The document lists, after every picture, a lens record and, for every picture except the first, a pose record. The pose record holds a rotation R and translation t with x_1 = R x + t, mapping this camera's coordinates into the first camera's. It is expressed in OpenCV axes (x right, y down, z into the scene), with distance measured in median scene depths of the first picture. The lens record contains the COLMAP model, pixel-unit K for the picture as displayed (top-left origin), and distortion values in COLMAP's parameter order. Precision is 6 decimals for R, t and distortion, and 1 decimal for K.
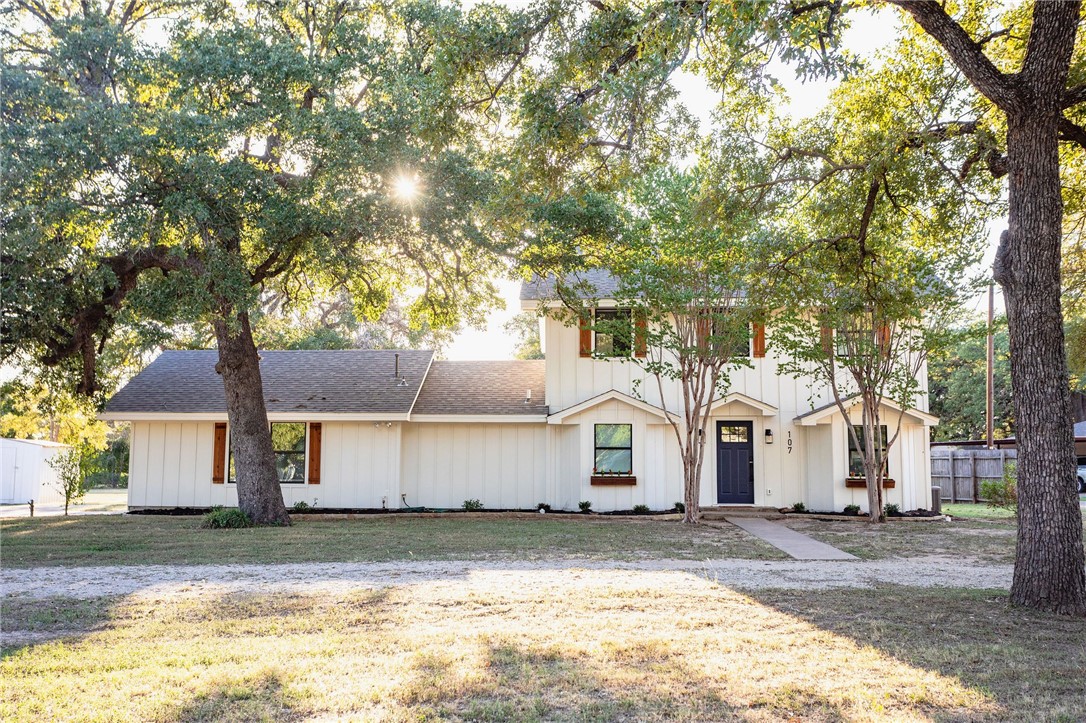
lens RADIAL K [[1039.8, 0, 543.0], [0, 1039.8, 361.5], [0, 0, 1]] dist [0.077605, -0.011464]
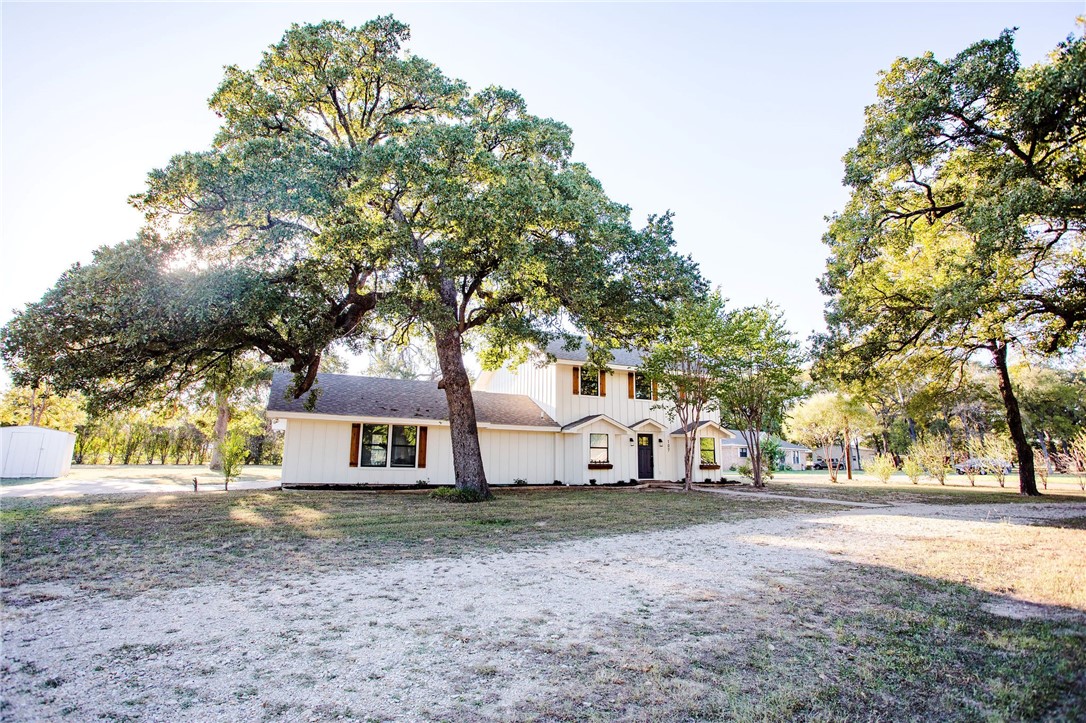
lens RADIAL K [[523.5, 0, 543.0], [0, 523.5, 361.5], [0, 0, 1]] dist [-0.044735, 0.000783]
pose [[0.873279, 0.096150, 0.477640, -0.441778], [-0.057065, 0.993772, -0.095715, 0.028920], [-0.483868, 0.056329, 0.873326, 0.271875]]
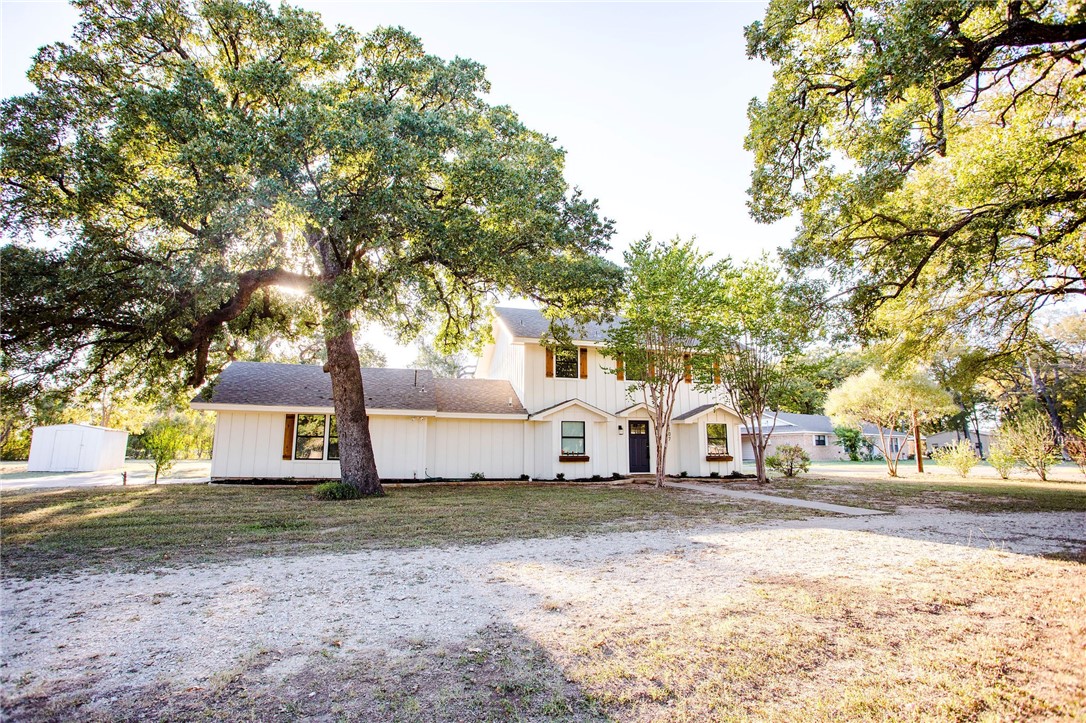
lens RADIAL K [[523.5, 0, 543.0], [0, 523.5, 361.5], [0, 0, 1]] dist [-0.044735, 0.000783]
pose [[0.952216, 0.051651, 0.301027, -0.208285], [-0.031609, 0.996970, -0.071077, 0.028787], [-0.303786, 0.058166, 0.950963, 0.279204]]
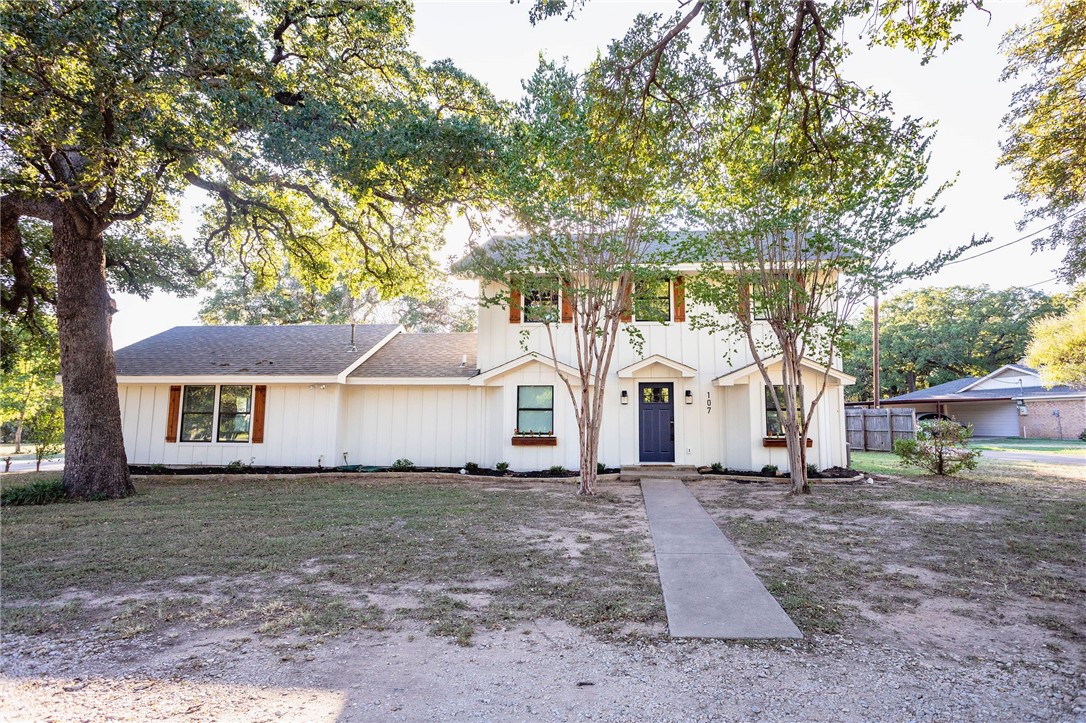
lens RADIAL K [[582.4, 0, 571.1], [0, 582.4, 356.9], [0, 0, 1]] dist [-0.003313, 0.000602]
pose [[0.999465, -0.005398, -0.032250, 0.120570], [0.005162, 0.999959, -0.007407, 0.036266], [0.032288, 0.007237, 0.999452, 0.426077]]
